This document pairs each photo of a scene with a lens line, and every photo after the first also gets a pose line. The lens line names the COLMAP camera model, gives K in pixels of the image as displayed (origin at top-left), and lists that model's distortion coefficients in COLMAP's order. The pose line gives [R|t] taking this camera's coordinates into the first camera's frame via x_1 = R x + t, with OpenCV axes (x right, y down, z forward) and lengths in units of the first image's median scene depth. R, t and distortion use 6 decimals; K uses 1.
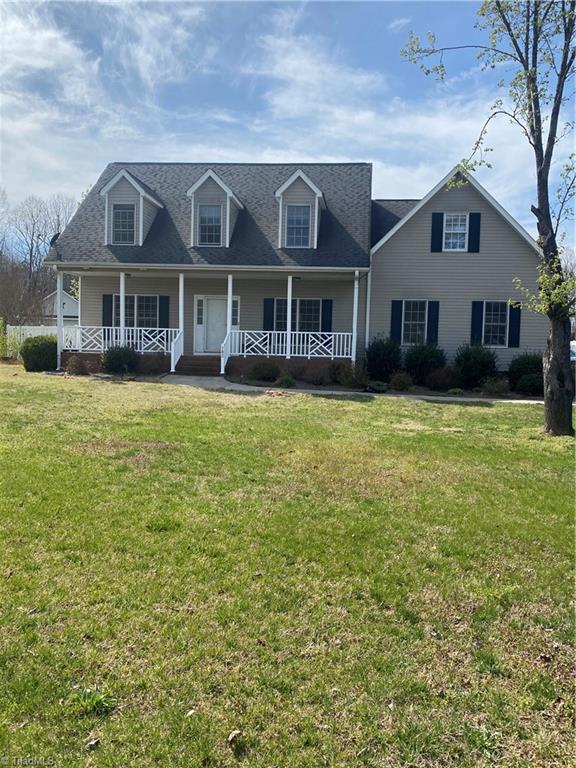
lens RADIAL K [[640.8, 0, 288.0], [0, 640.8, 384.0], [0, 0, 1]] dist [0.055560, 0.000903]
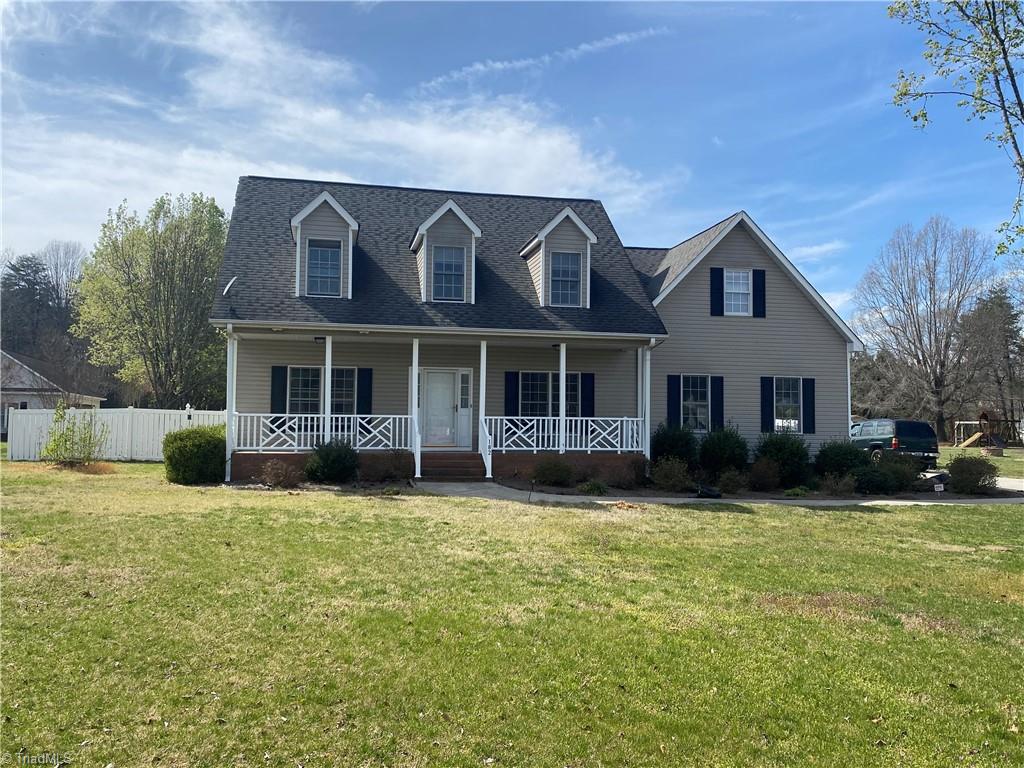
lens RADIAL K [[897.1, 0, 512.0], [0, 897.1, 384.0], [0, 0, 1]] dist [0.101391, -0.006647]
pose [[0.953224, -0.002747, 0.302251, -0.358600], [0.036584, 0.993656, -0.106349, -0.011086], [-0.300042, 0.112432, 0.947277, 0.026480]]
